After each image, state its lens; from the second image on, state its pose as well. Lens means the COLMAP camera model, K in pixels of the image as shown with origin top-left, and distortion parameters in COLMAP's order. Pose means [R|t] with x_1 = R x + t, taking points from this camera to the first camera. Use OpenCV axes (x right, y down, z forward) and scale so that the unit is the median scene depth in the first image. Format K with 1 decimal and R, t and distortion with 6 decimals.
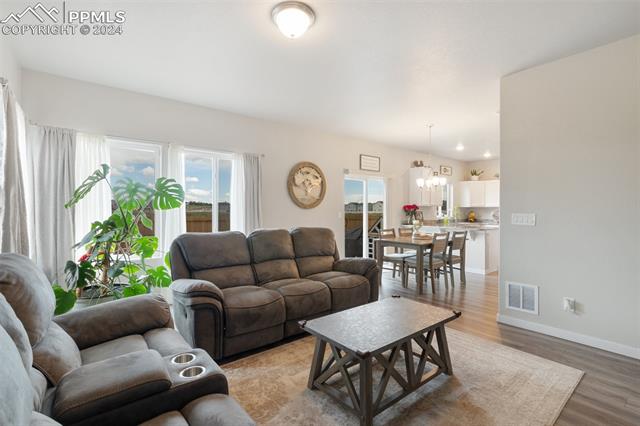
lens RADIAL K [[299.5, 0, 313.0], [0, 299.5, 213.6], [0, 0, 1]] dist [0.001775, -0.004028]
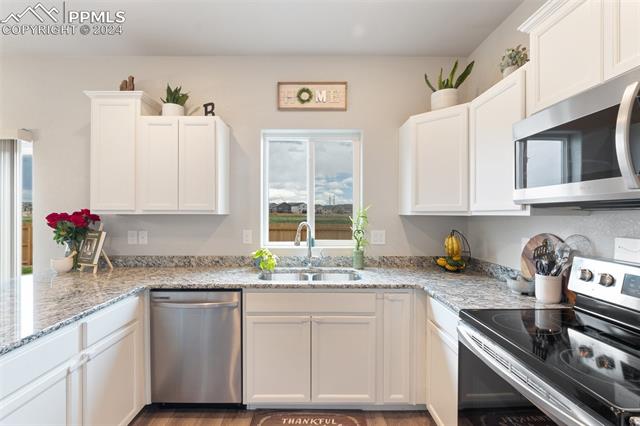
lens RADIAL K [[299.5, 0, 307.5], [0, 299.5, 213.3], [0, 0, 1]] dist [0.001775, -0.004028]
pose [[0.787086, 0.001742, -0.616841, 0.788475], [-0.005568, 0.999975, -0.004280, -0.027688], [0.616818, 0.006803, 0.787076, 0.945244]]
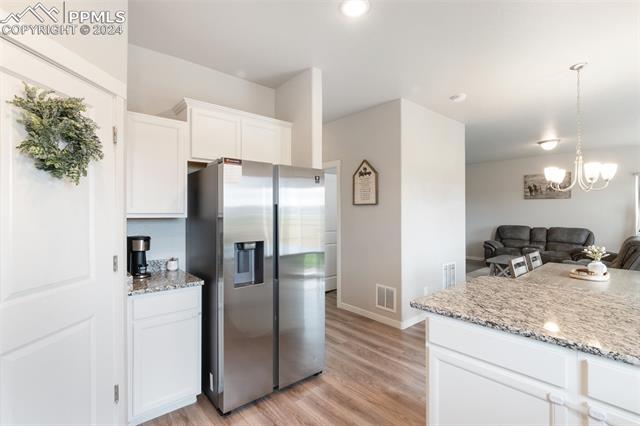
lens RADIAL K [[299.5, 0, 310.7], [0, 299.5, 212.9], [0, 0, 1]] dist [0.001775, -0.004028]
pose [[-0.999042, 0.003275, -0.043641, 0.686147], [0.002988, 0.999973, 0.006647, -0.029602], [0.043662, 0.006510, -0.999025, 1.163992]]
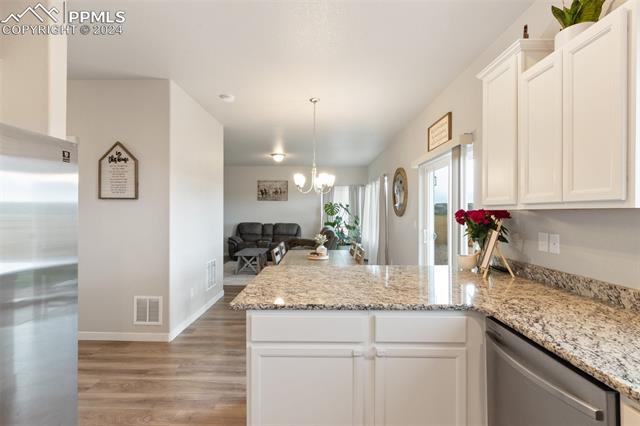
lens RADIAL K [[299.5, 0, 316.2], [0, 299.5, 212.0], [0, 0, 1]] dist [0.001775, -0.004028]
pose [[-0.618471, -0.001460, -0.785806, 0.727699], [-0.006414, 0.999974, 0.003190, -0.024775], [0.785781, 0.007013, -0.618465, 1.112706]]
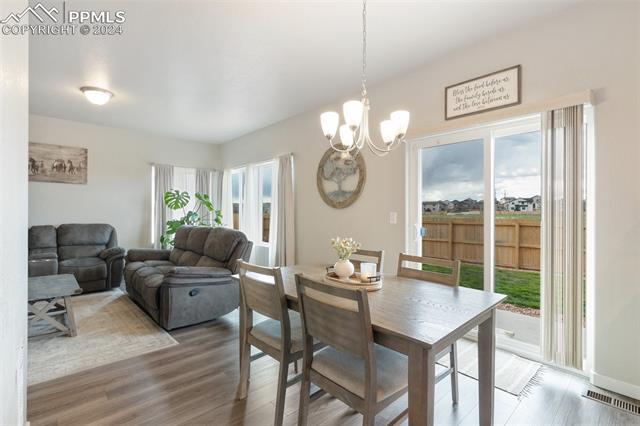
lens RADIAL K [[299.5, 0, 316.3], [0, 299.5, 212.1], [0, 0, 1]] dist [0.001775, -0.004028]
pose [[0.076415, 0.003360, -0.997070, 0.559595], [-0.007386, 0.999969, 0.002803, -0.006180], [0.997049, 0.007151, 0.076437, 0.713558]]
